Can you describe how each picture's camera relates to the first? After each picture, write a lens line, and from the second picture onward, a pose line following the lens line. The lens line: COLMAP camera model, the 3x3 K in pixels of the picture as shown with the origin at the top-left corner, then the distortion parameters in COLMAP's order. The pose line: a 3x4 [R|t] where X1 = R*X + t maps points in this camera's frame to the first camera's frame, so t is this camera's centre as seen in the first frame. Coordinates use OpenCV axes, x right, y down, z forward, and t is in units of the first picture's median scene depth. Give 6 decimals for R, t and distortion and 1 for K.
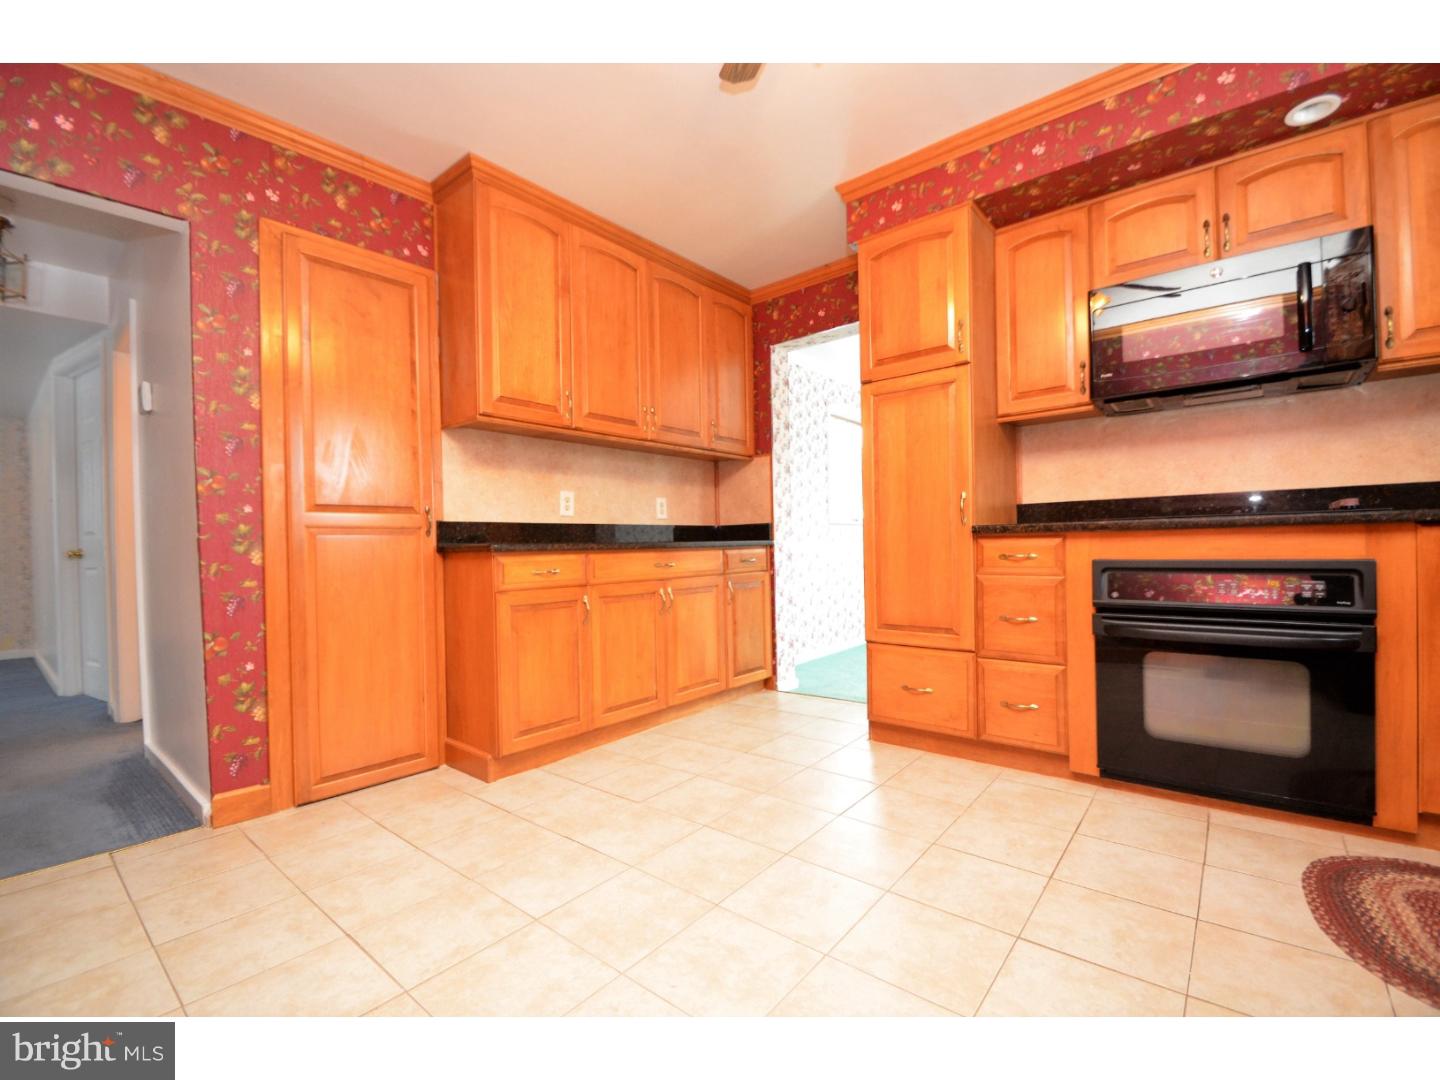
lens RADIAL K [[623.4, 0, 722.4], [0, 623.4, 545.8], [0, 0, 1]] dist [0.001970, -0.013249]
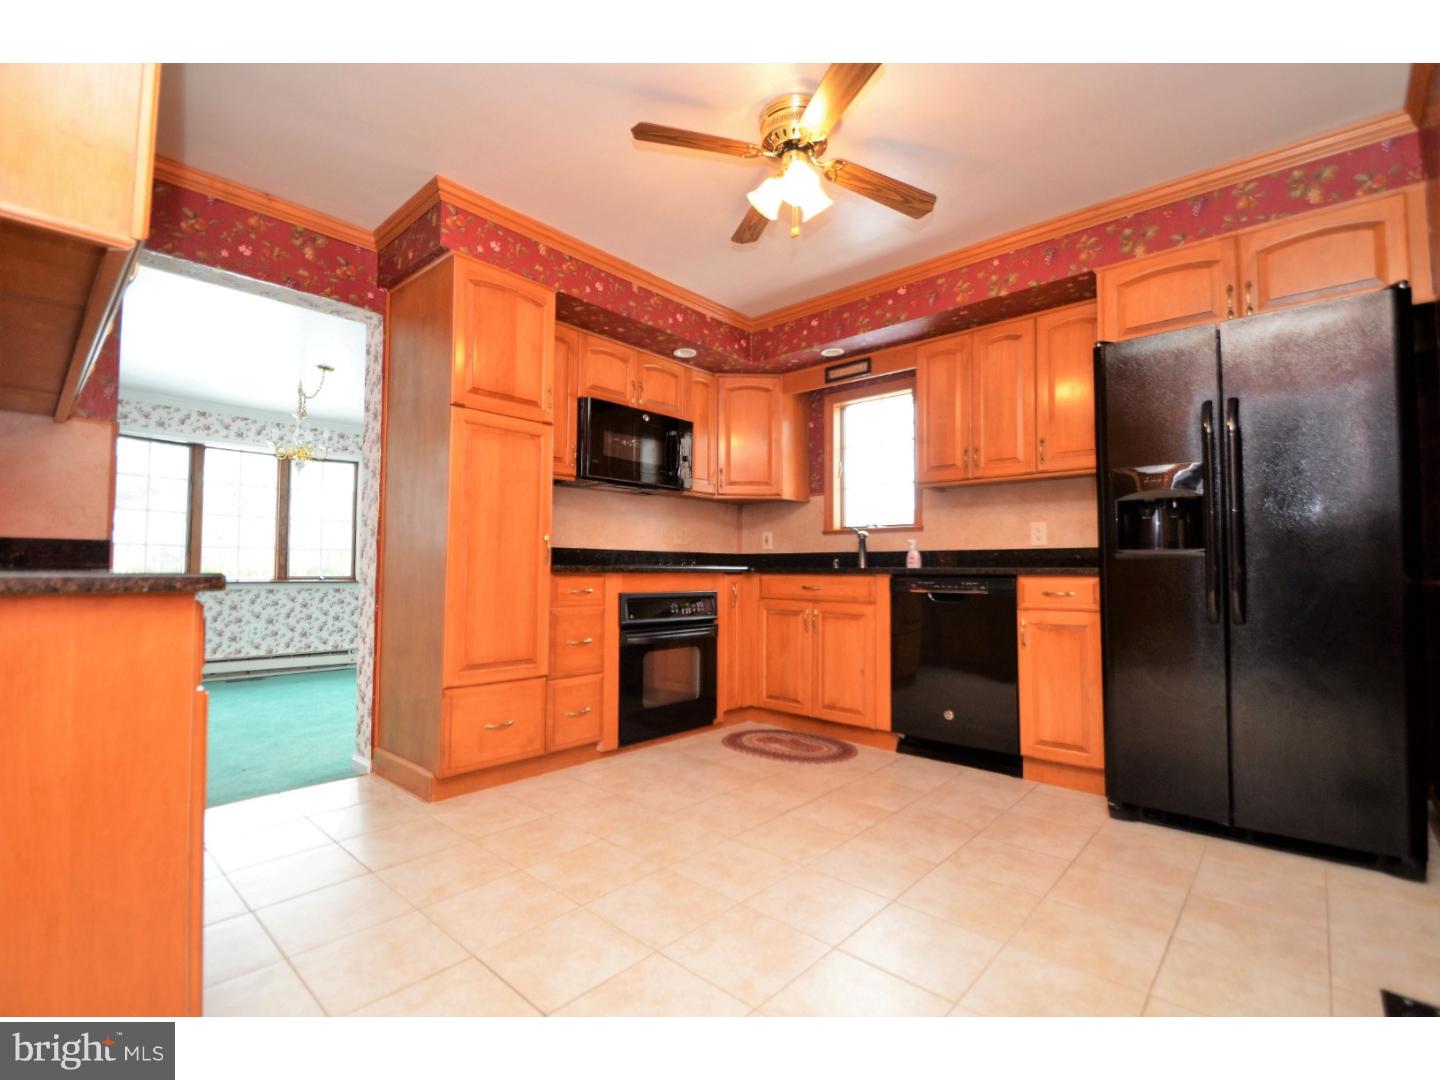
lens RADIAL K [[646.7, 0, 728.3], [0, 646.7, 541.9], [0, 0, 1]] dist [-0.002960, -0.000516]
pose [[0.033070, 0.067518, 0.997170, -0.843614], [-0.006294, 0.997710, -0.067345, 0.003482], [-0.999433, -0.004049, 0.033419, 0.681480]]
